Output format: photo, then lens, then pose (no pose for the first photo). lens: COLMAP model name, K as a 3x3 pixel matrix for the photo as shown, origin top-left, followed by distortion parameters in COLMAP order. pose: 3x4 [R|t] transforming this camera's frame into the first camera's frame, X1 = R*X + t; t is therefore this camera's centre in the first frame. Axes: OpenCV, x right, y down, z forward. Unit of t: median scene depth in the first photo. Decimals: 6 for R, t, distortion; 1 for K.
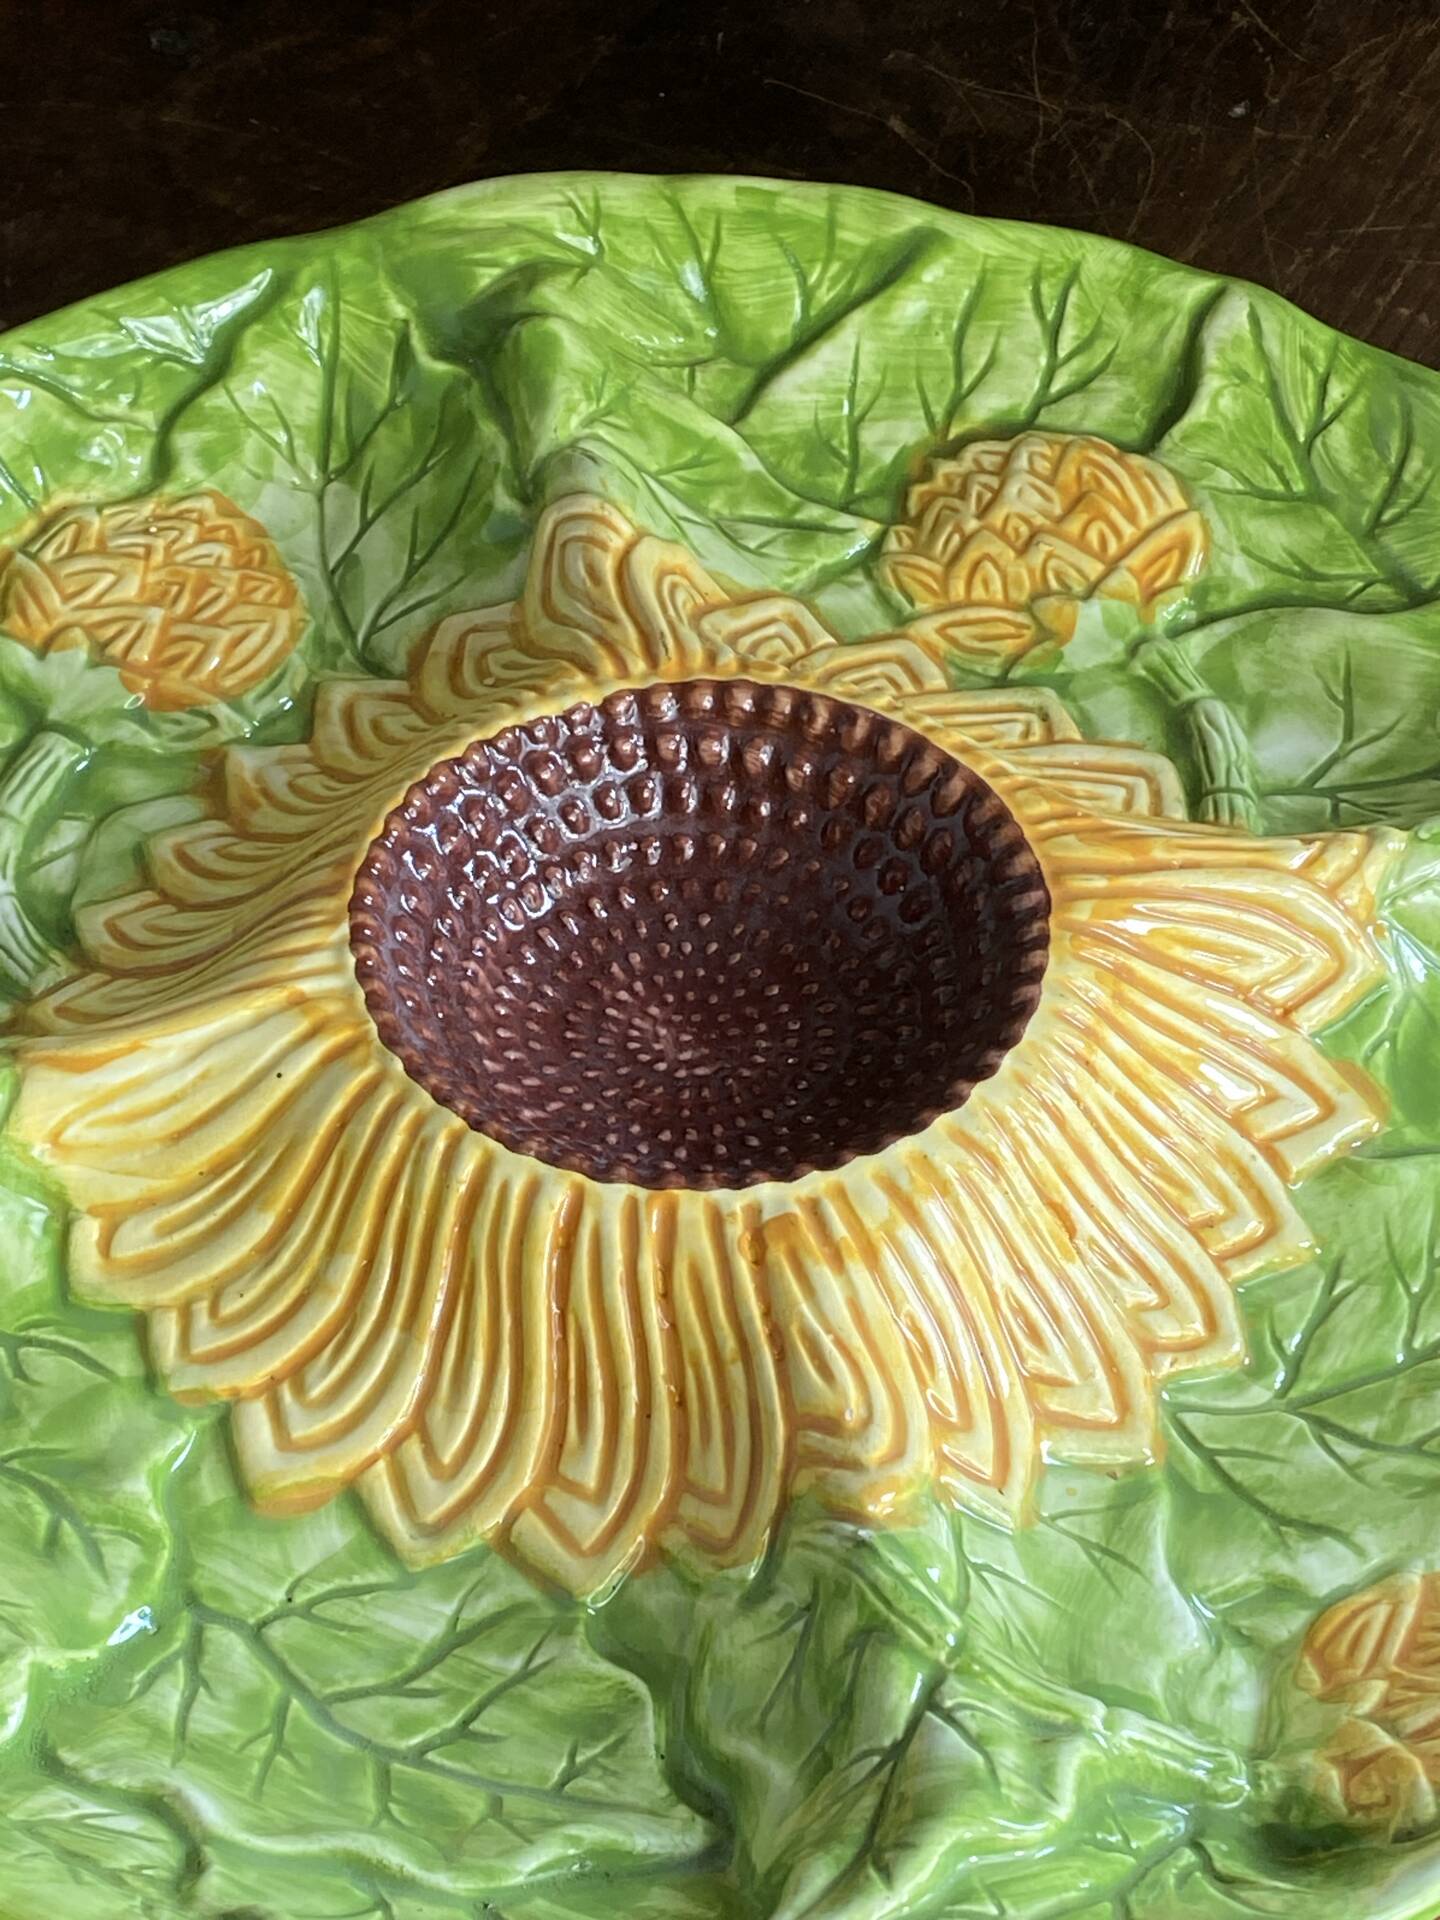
lens RADIAL K [[3662.9, 0, 720.0], [0, 3662.9, 960.0], [0, 0, 1]] dist [0.175612, -0.234743]
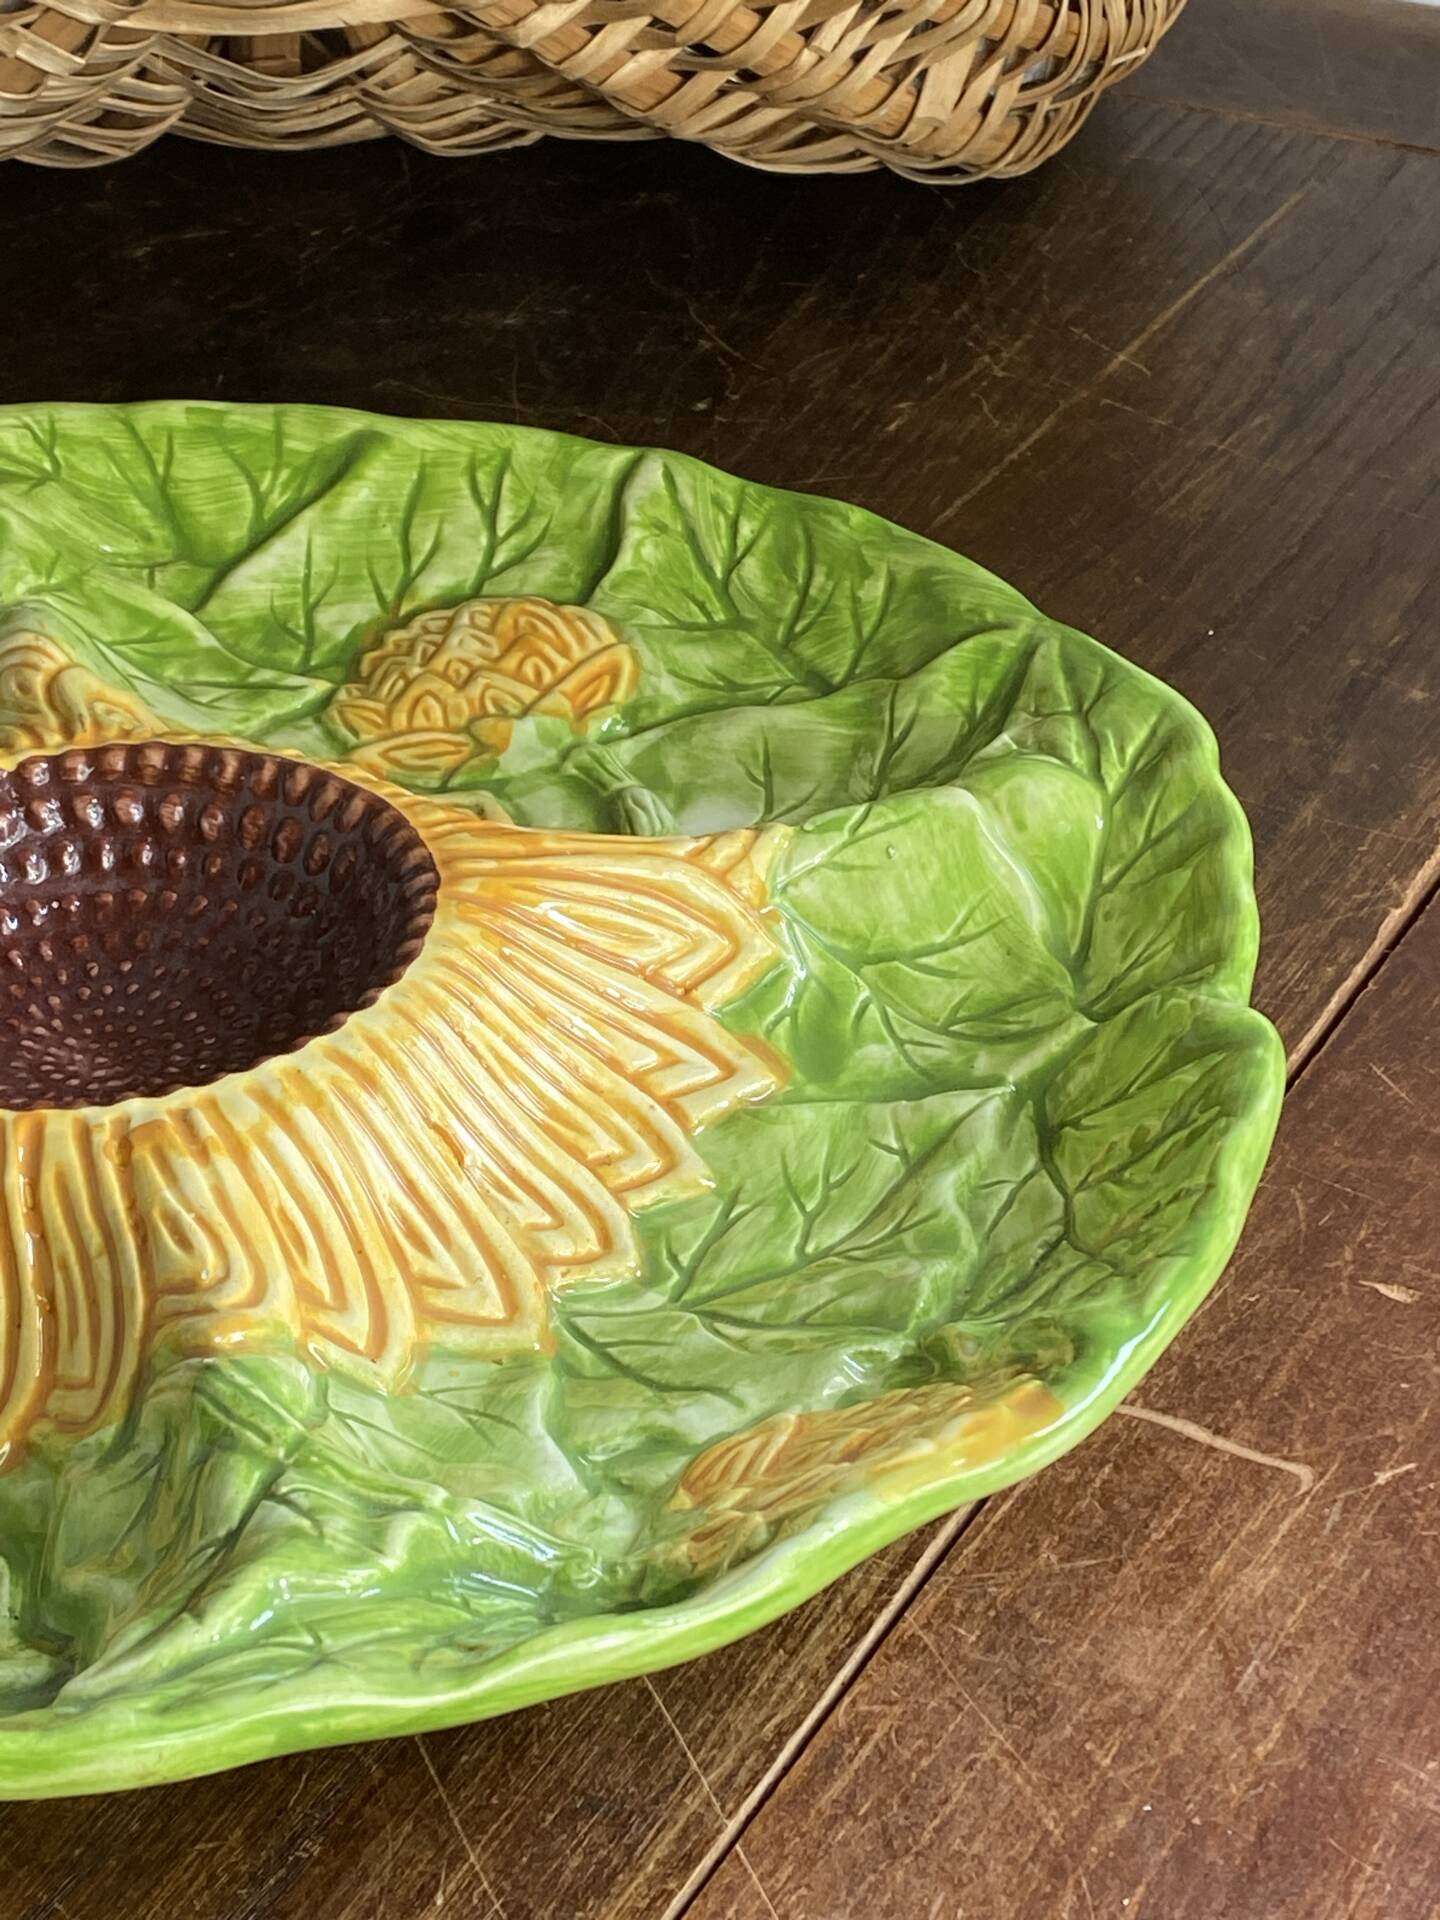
lens RADIAL K [[3668.7, 0, 780.0], [0, 3668.7, 983.2], [0, 0, 1]] dist [0.189944, -0.502559]
pose [[0.996030, -0.068139, 0.057276, 0.118044], [0.080088, 0.966837, -0.242513, 0.257500], [-0.038851, 0.246137, 0.968456, -0.000500]]
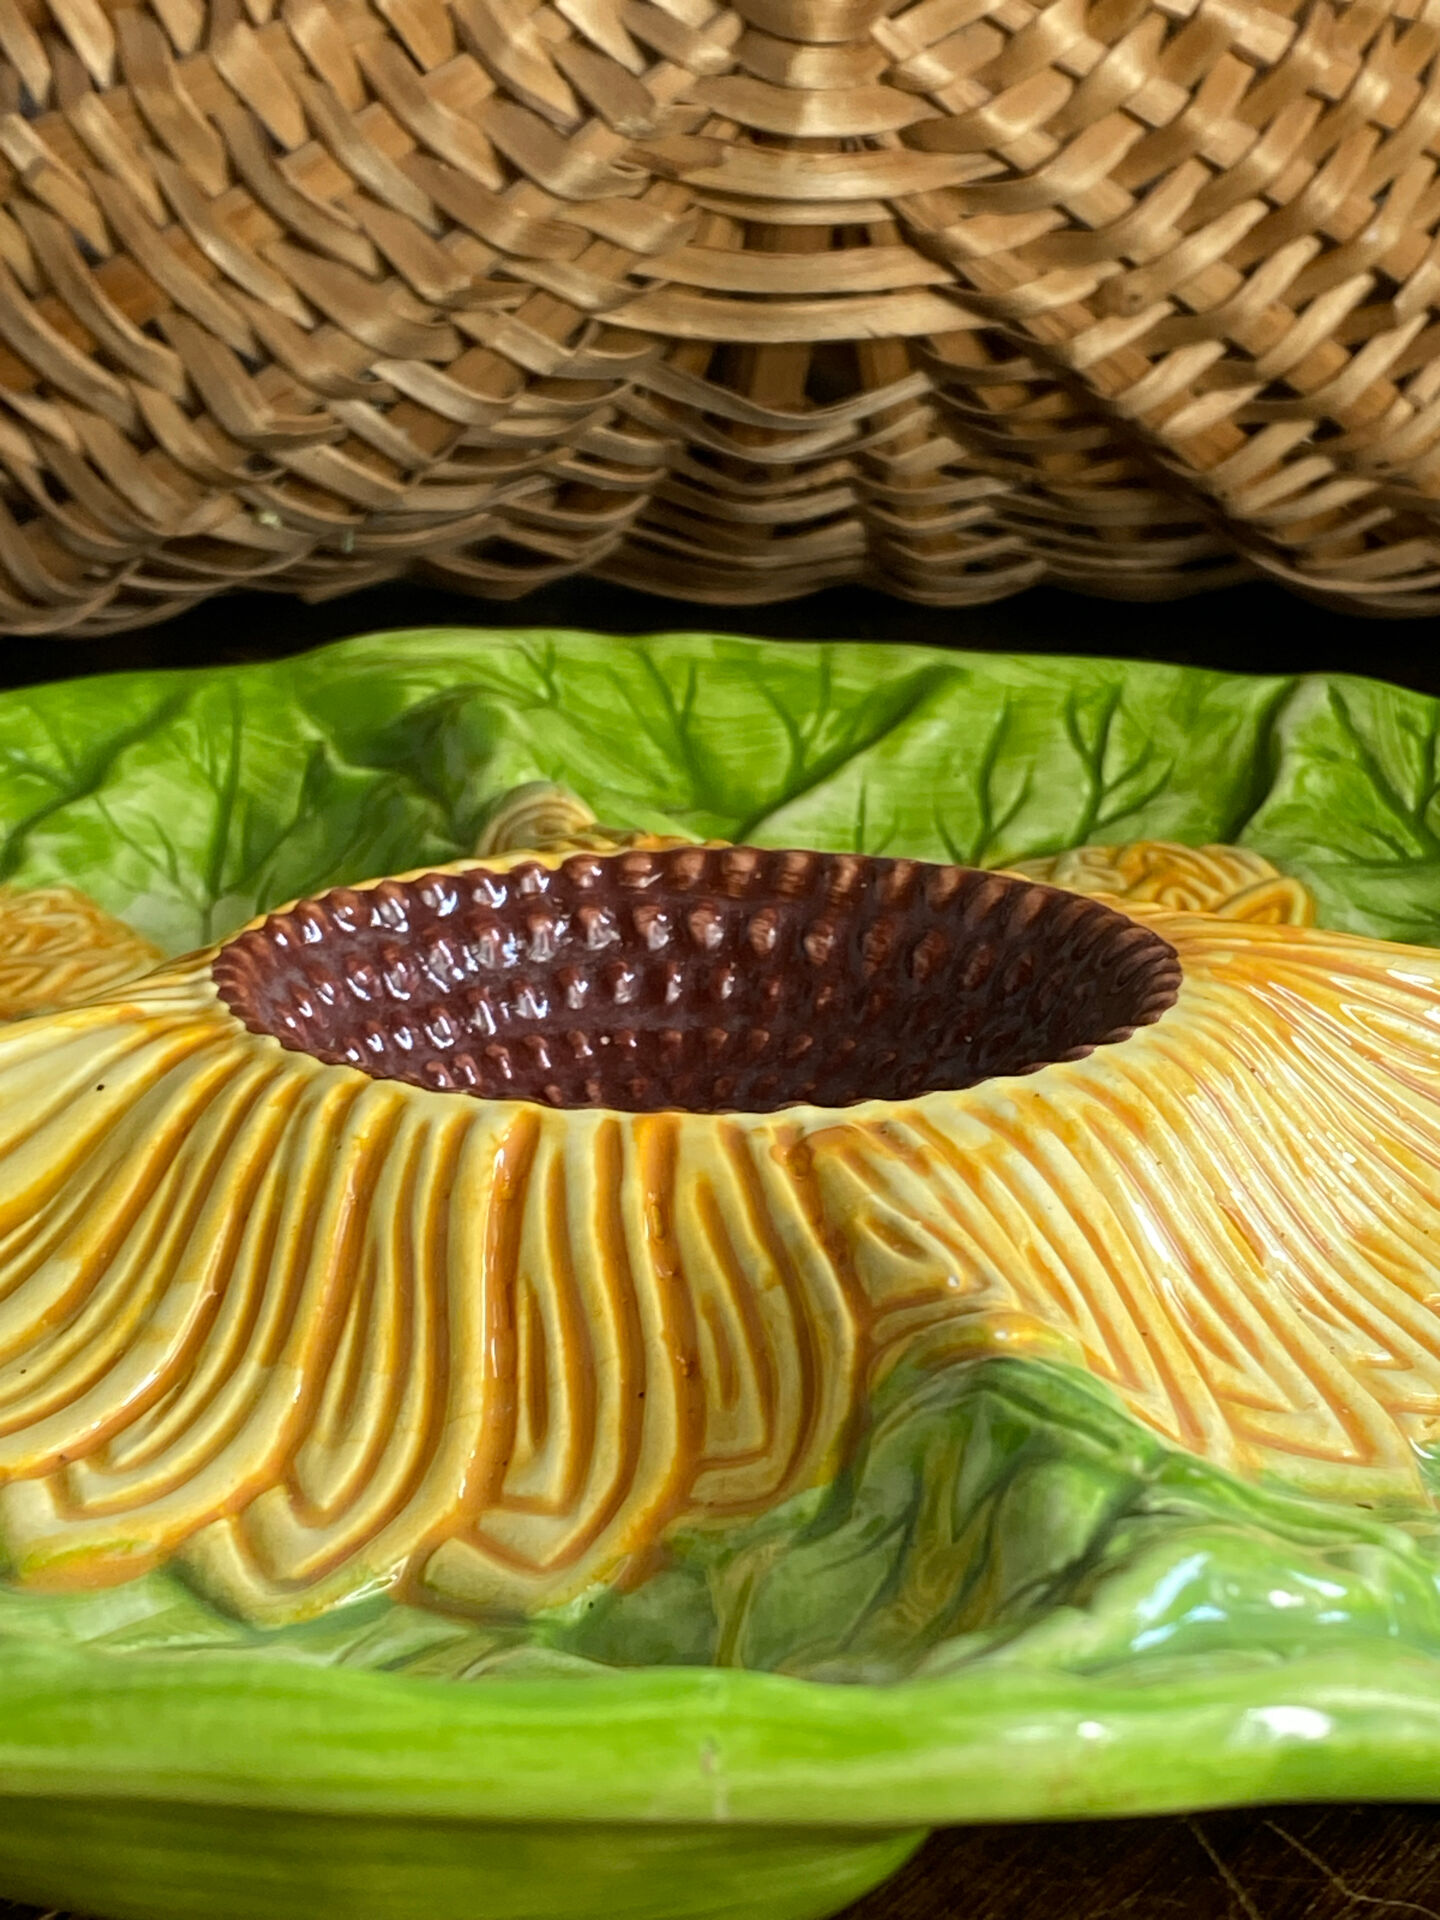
lens RADIAL K [[3696.8, 0, 759.8], [0, 3696.8, 981.7], [0, 0, 1]] dist [0.198529, -0.500303]
pose [[0.999280, -0.020711, 0.031803, -0.015721], [0.034302, 0.851463, -0.523292, 0.354751], [-0.016241, 0.524005, 0.851560, 0.355160]]
